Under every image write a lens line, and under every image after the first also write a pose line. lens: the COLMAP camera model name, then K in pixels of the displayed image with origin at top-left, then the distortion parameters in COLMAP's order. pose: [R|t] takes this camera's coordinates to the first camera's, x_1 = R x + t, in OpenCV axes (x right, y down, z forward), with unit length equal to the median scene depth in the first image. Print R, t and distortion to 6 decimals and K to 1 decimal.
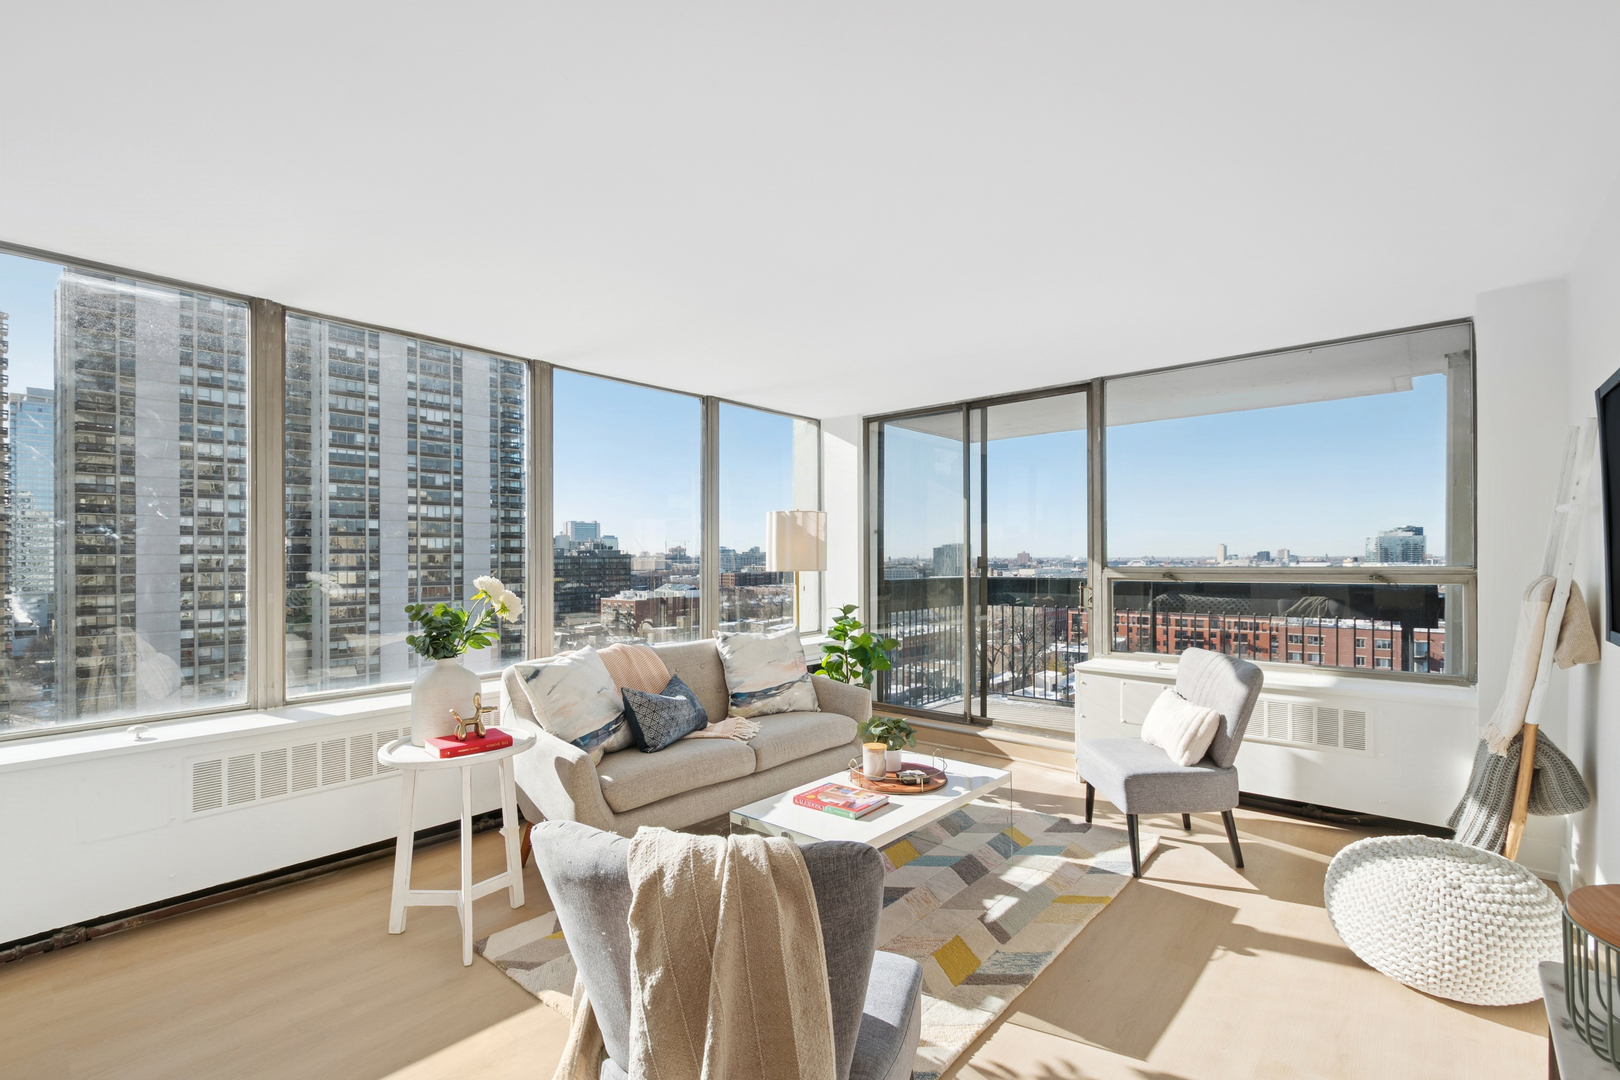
lens RADIAL K [[737.0, 0, 826.7], [0, 737.0, 555.7], [0, 0, 1]] dist [-0.005168, -0.001164]
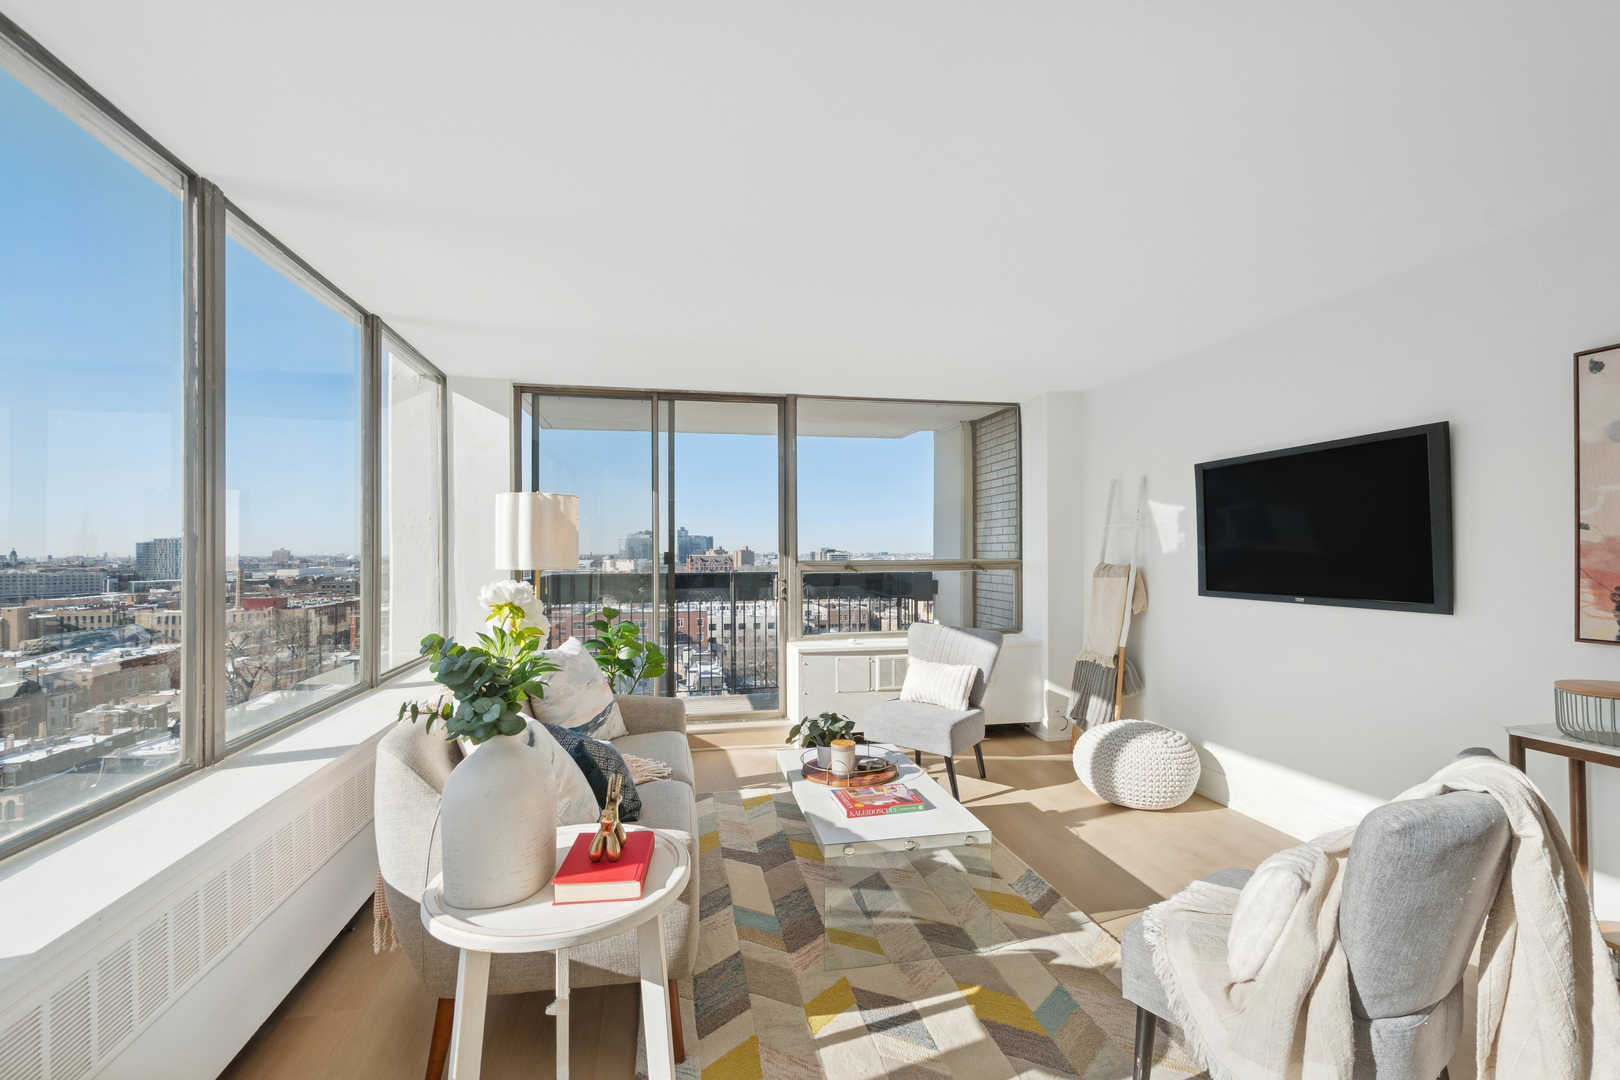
lens RADIAL K [[715.1, 0, 818.5], [0, 715.1, 548.4], [0, 0, 1]] dist [0.008026, -0.000129]
pose [[0.617693, 0.005652, 0.786399, -0.467218], [0.000121, 0.999973, -0.007283, 0.003812], [-0.786420, 0.004594, 0.617676, 0.287465]]
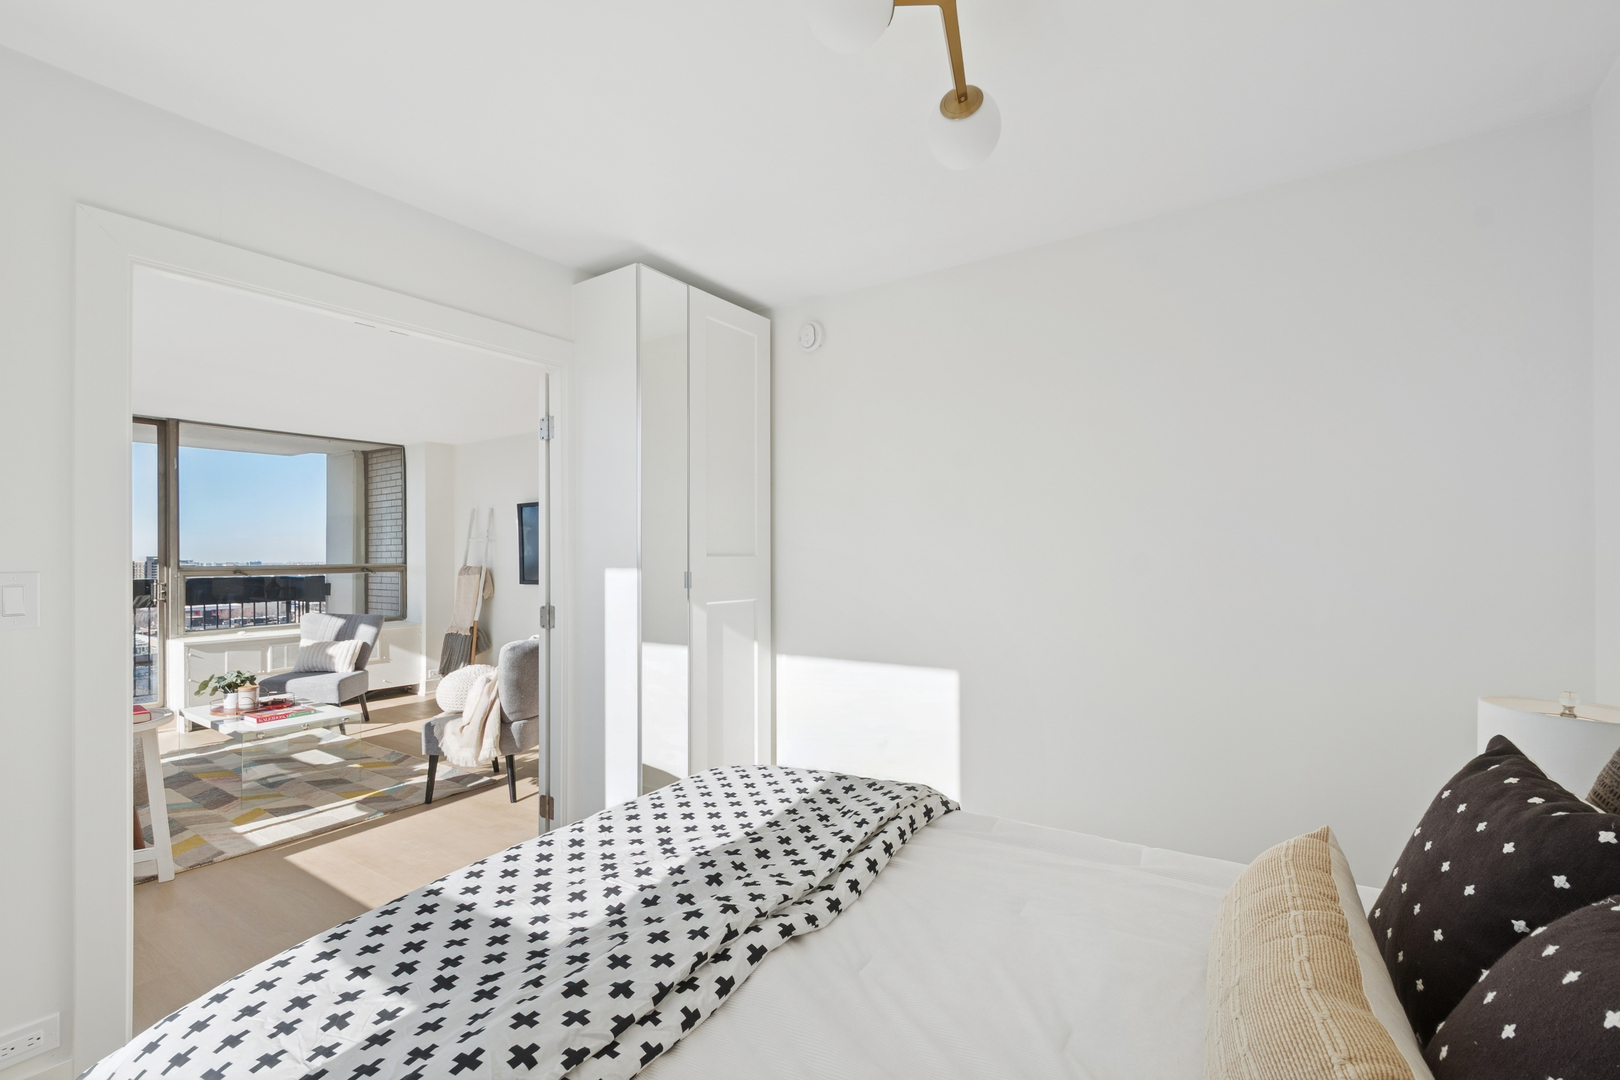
lens RADIAL K [[715.1, 0, 818.5], [0, 715.1, 548.4], [0, 0, 1]] dist [0.008026, -0.000129]
pose [[-0.091335, 0.015698, 0.995697, -0.961022], [0.008044, 0.999855, -0.015026, 0.010381], [-0.995788, 0.006637, -0.091448, 0.005367]]
